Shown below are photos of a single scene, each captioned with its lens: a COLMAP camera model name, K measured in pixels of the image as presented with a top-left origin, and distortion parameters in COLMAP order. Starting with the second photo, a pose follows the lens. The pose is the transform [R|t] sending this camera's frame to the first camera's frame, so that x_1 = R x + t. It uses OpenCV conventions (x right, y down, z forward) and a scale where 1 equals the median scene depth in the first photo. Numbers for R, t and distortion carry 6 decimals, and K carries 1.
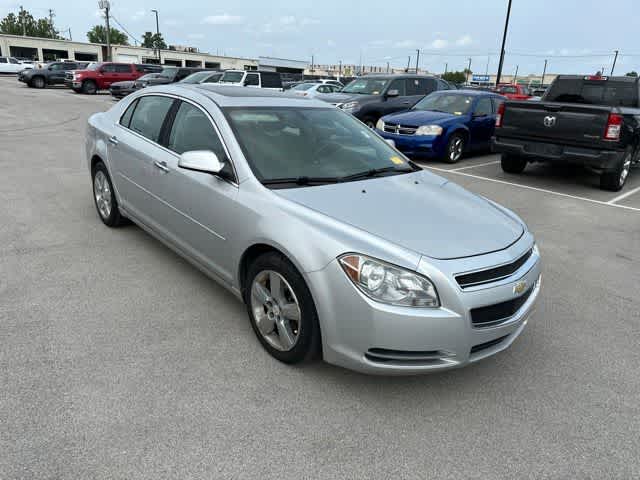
lens RADIAL K [[468.4, 0, 320.8], [0, 468.4, 232.1], [0, 0, 1]] dist [0.028722, -0.033643]
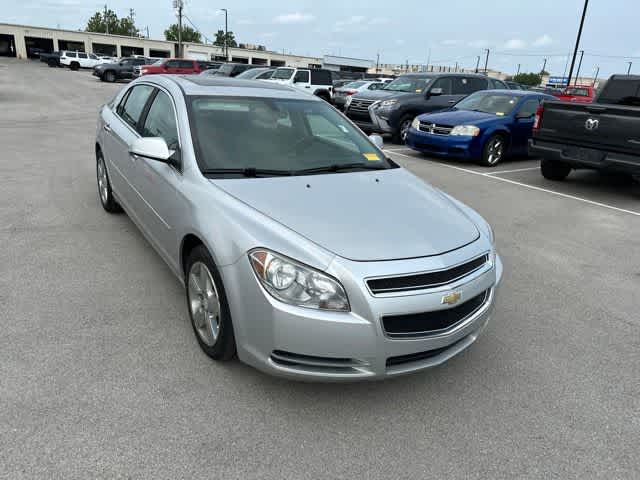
lens RADIAL K [[468.4, 0, 320.8], [0, 468.4, 232.1], [0, 0, 1]] dist [0.028722, -0.033643]
pose [[0.989769, 0.058113, -0.130306, 0.075931], [-0.057986, 0.998306, 0.004775, 0.000332], [0.130362, 0.002830, 0.991462, 0.018743]]
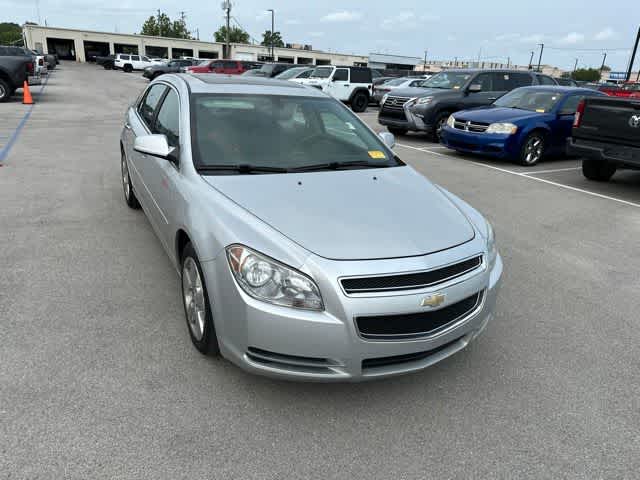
lens RADIAL K [[470.6, 0, 320.2], [0, 470.6, 232.7], [0, 0, 1]] dist [0.019380, -0.029455]
pose [[0.971090, 0.076890, -0.225993, 0.108734], [-0.075749, 0.997032, 0.013728, -0.000950], [0.226377, 0.003787, 0.974032, 0.027542]]
